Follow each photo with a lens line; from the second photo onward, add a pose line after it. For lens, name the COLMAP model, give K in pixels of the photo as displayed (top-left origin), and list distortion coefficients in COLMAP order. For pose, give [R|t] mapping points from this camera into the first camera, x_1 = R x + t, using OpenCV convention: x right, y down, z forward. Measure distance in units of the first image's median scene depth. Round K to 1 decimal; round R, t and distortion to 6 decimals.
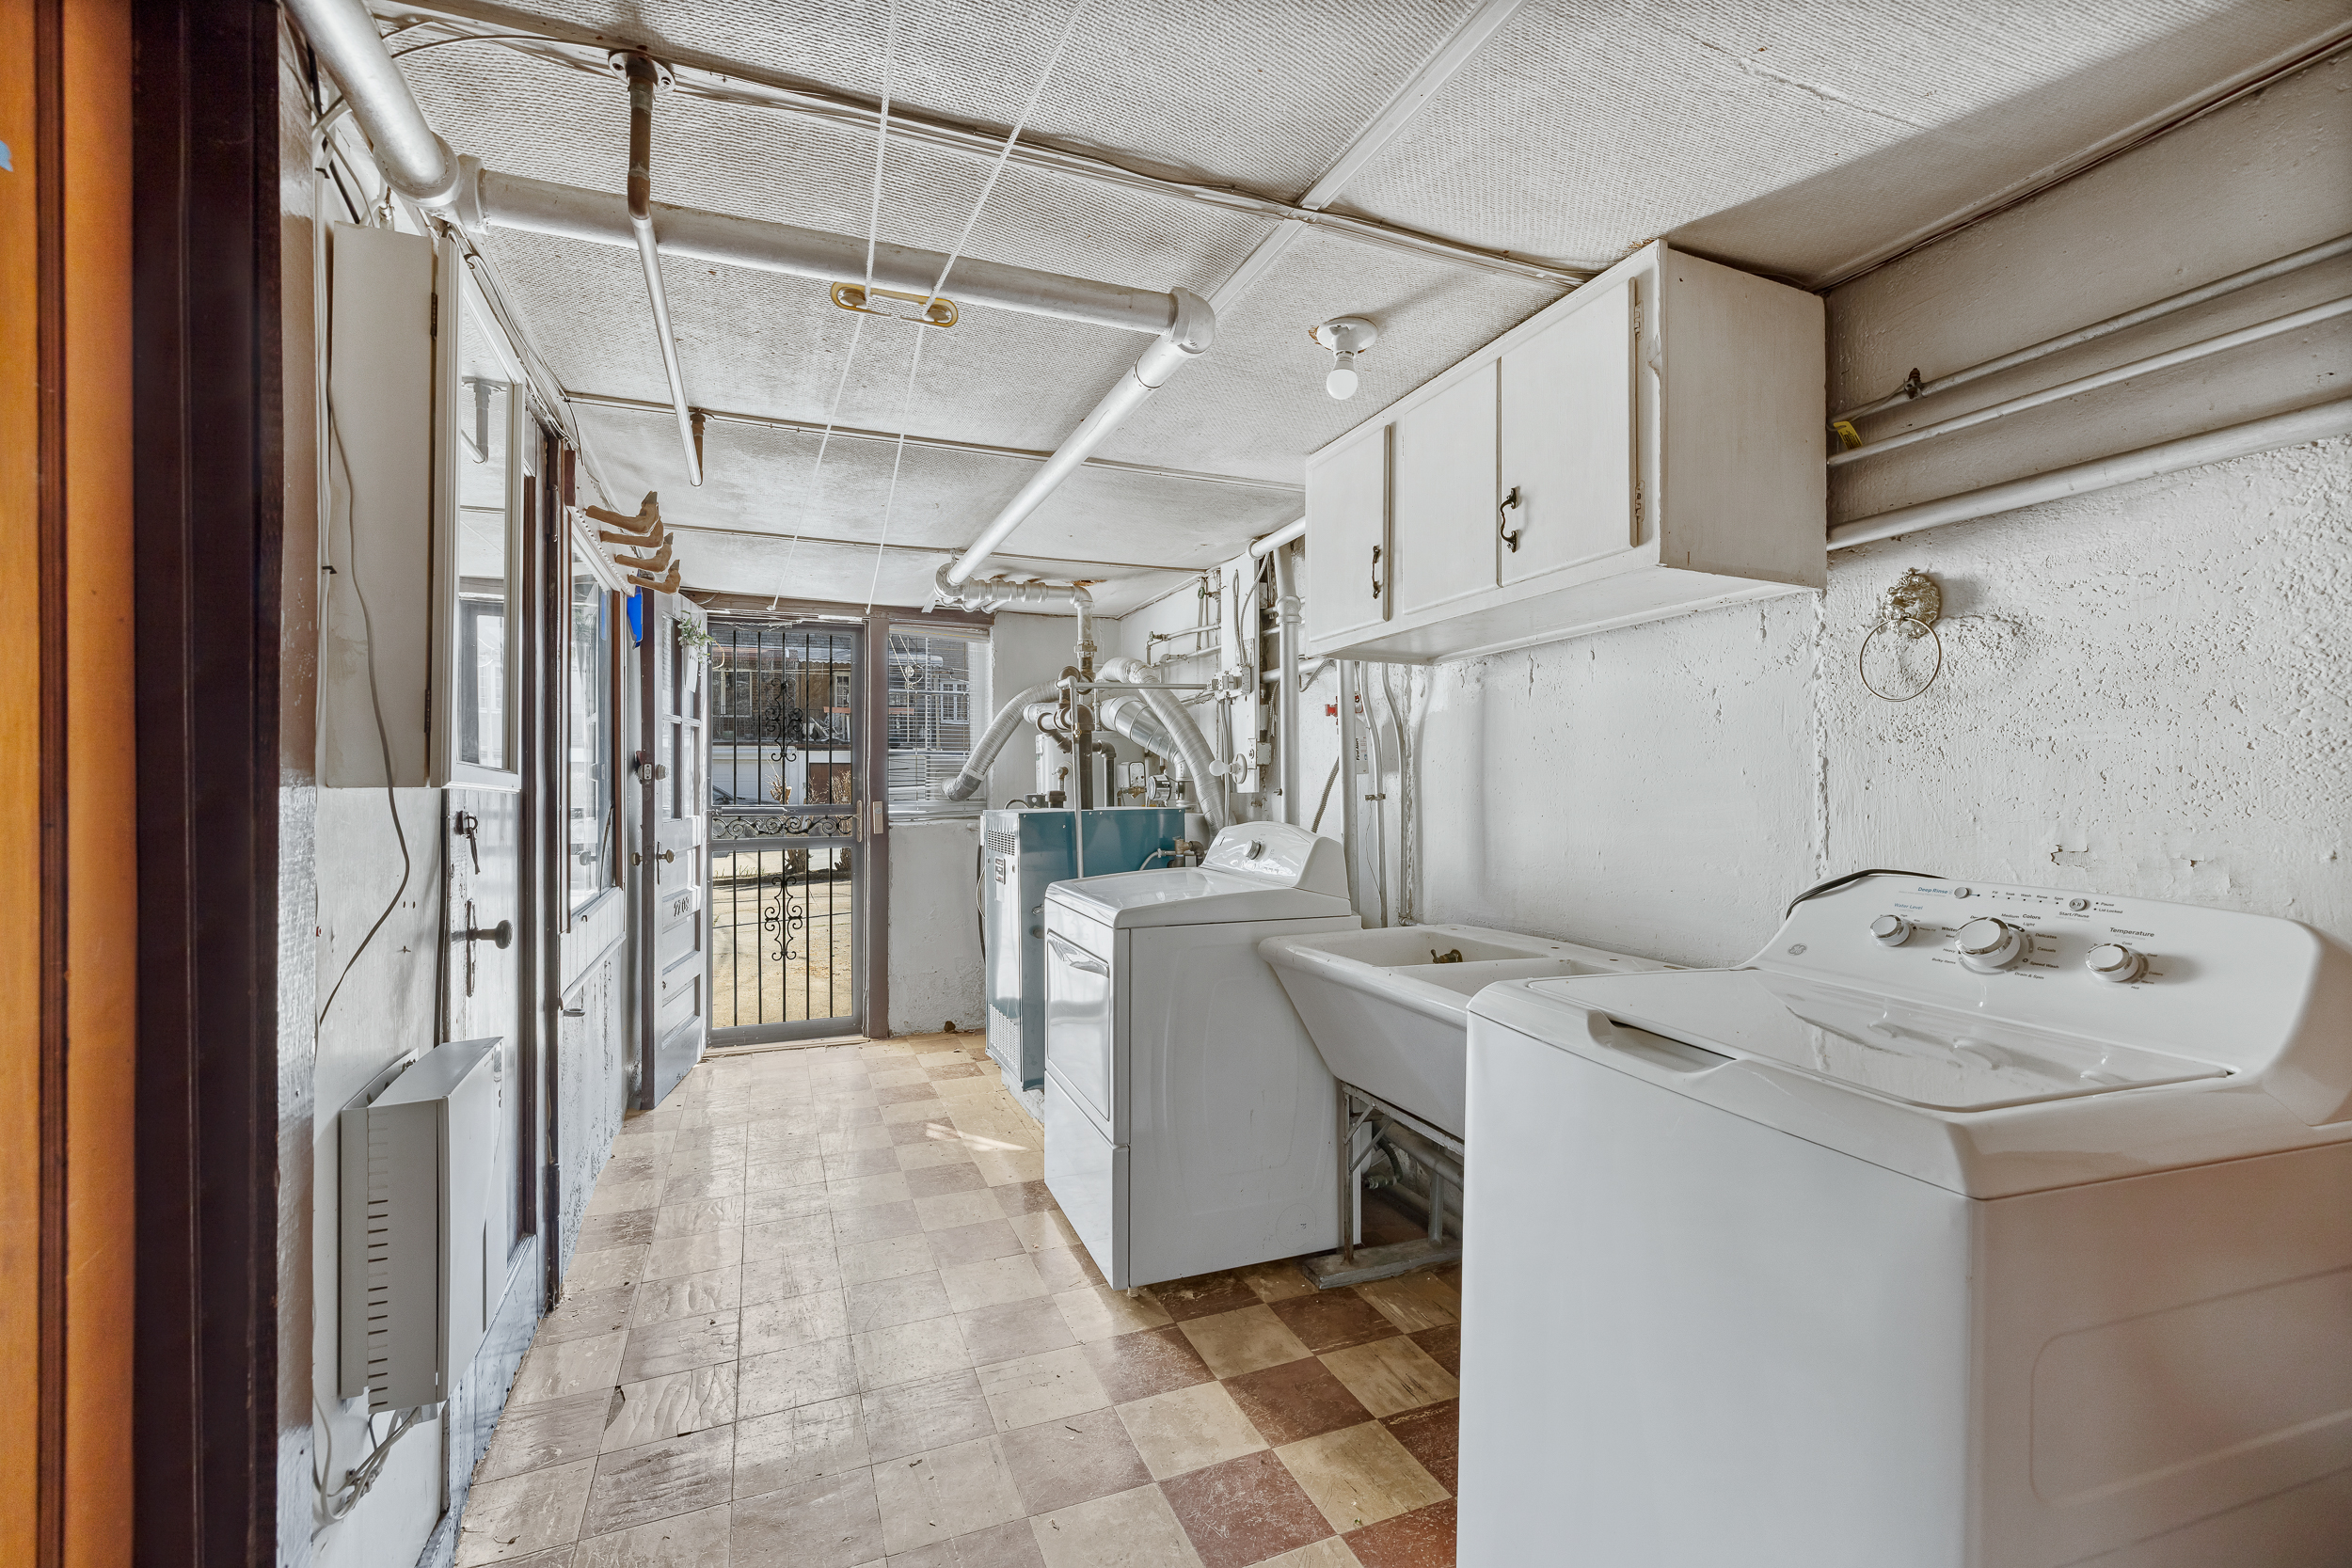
lens RADIAL K [[1006.1, 0, 1176.0], [0, 1006.1, 784.0], [0, 0, 1]] dist [0.002107, 0.000285]
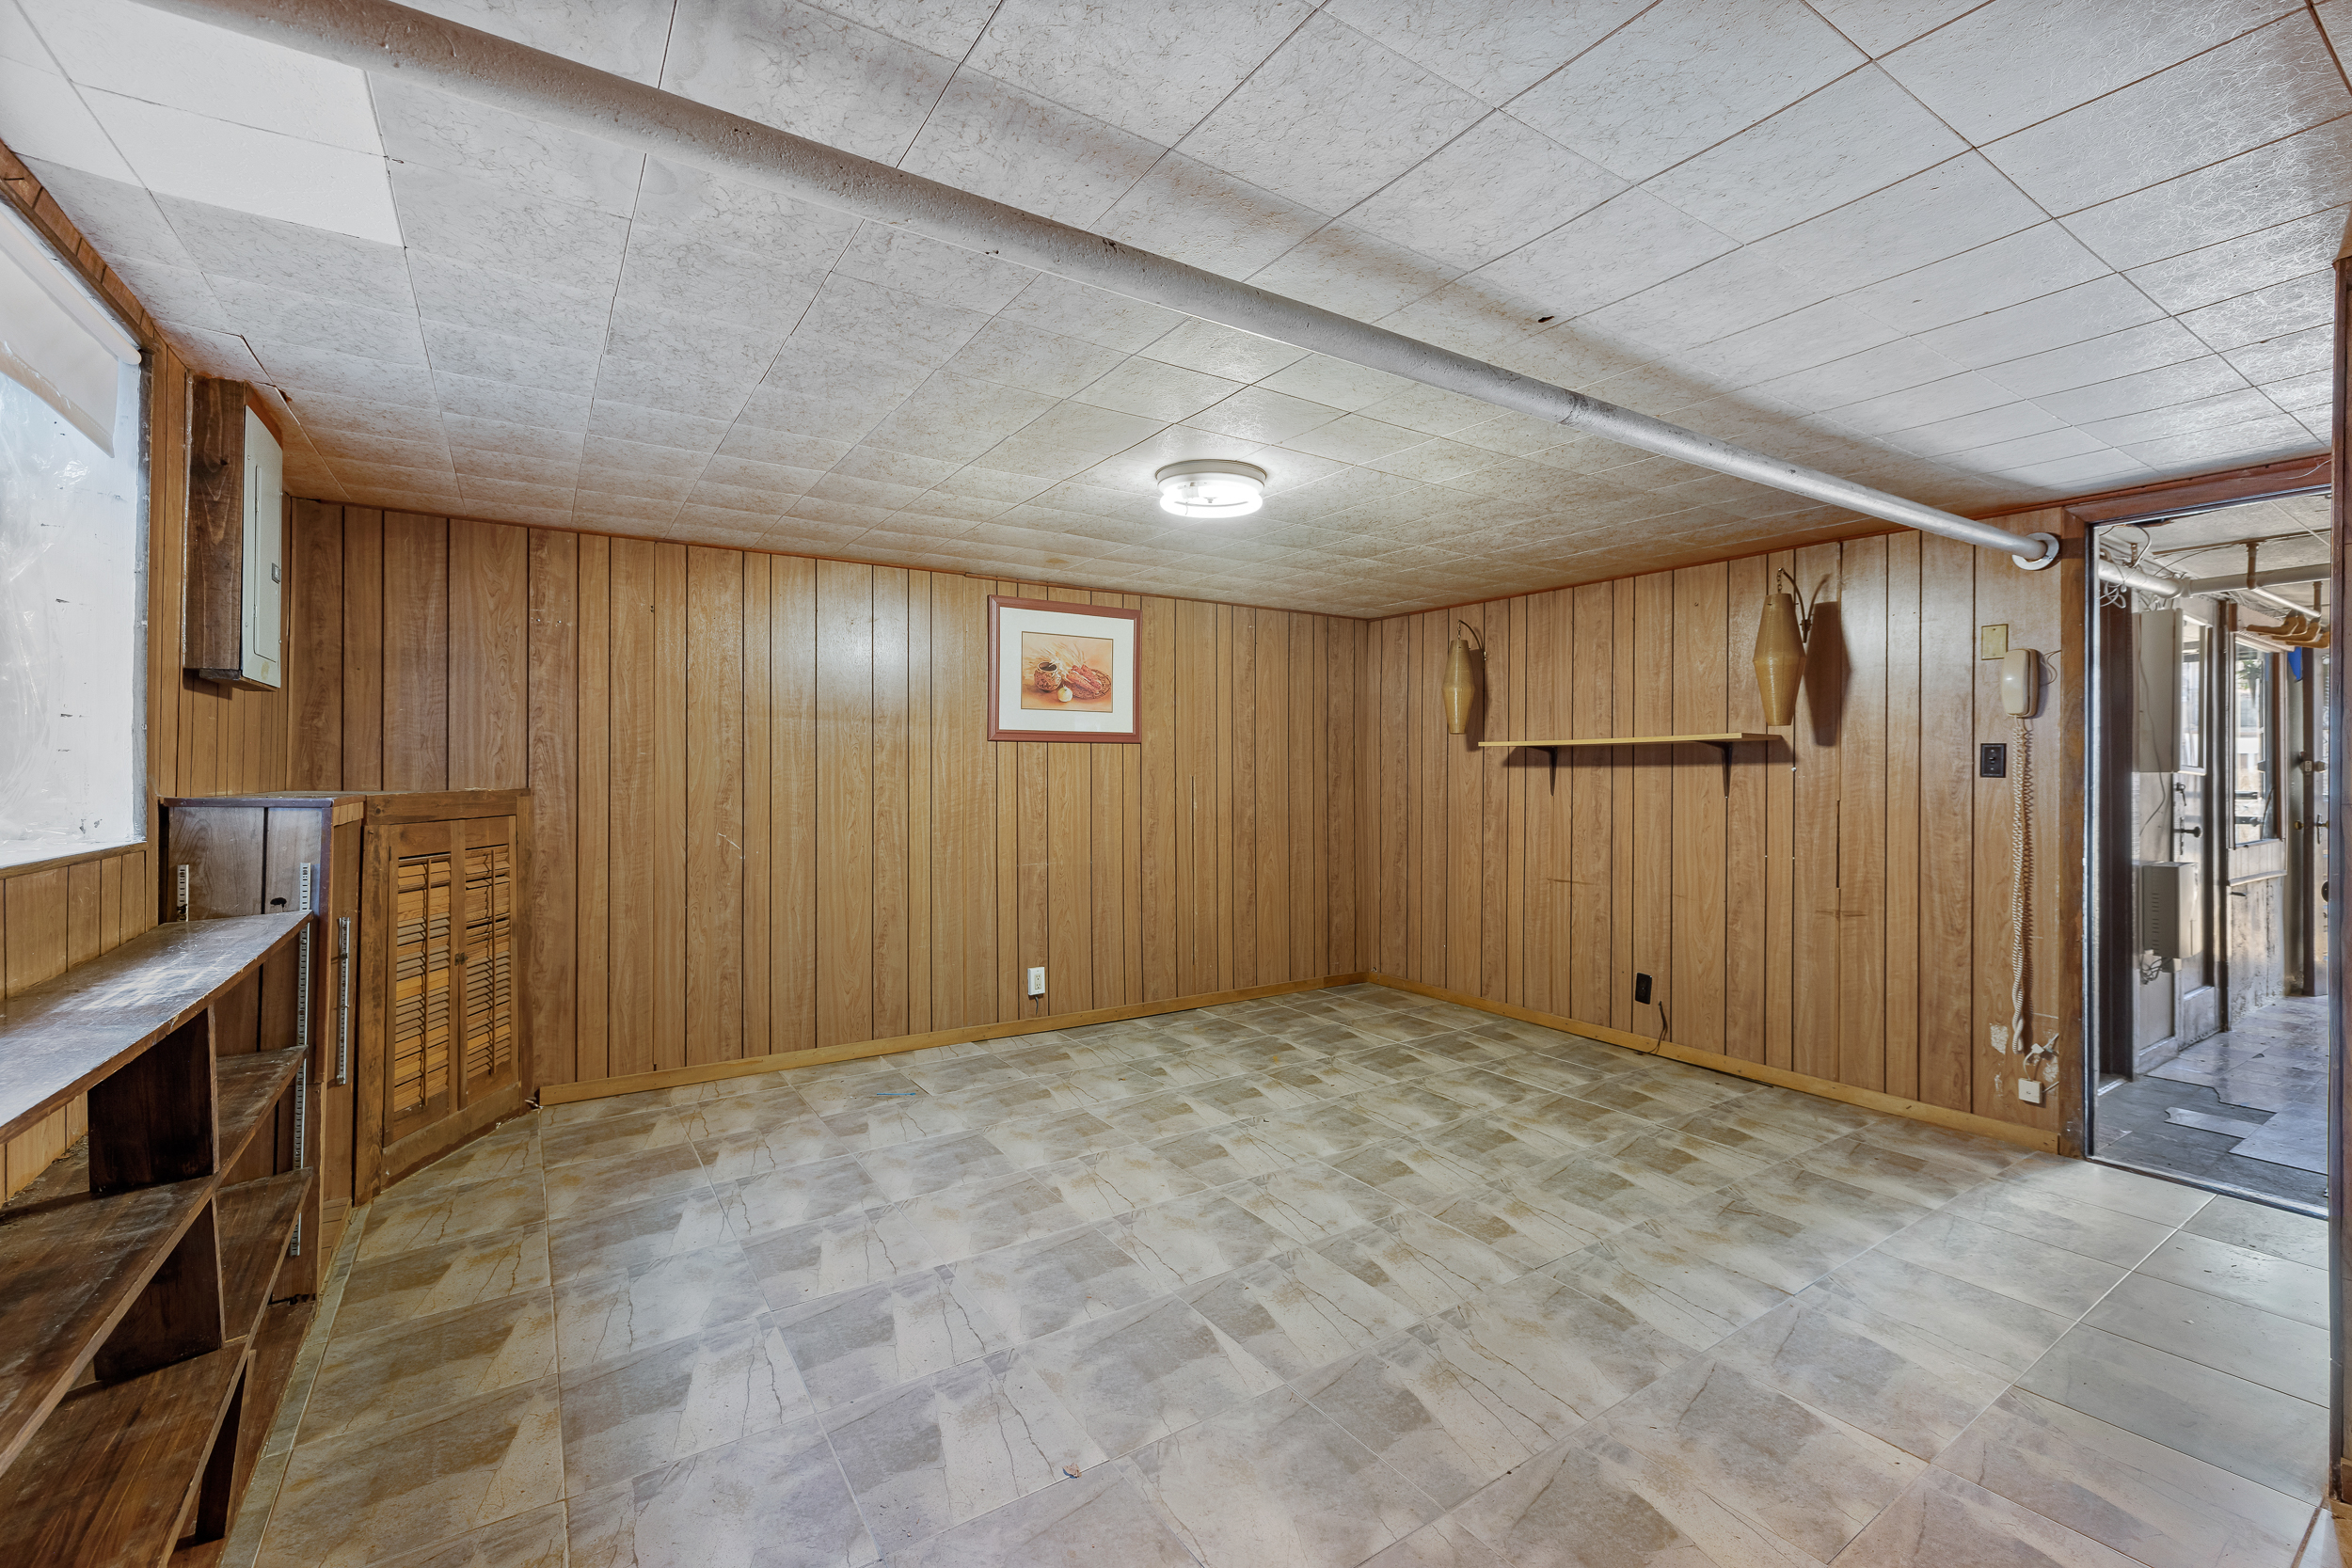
lens RADIAL K [[1006.1, 0, 1176.0], [0, 1006.1, 784.0], [0, 0, 1]] dist [0.002107, 0.000285]
pose [[0.199485, 0.000462, -0.979901, 1.296642], [0.001074, 0.999999, 0.000690, 0.024692], [0.979900, -0.001190, 0.199484, -2.007735]]
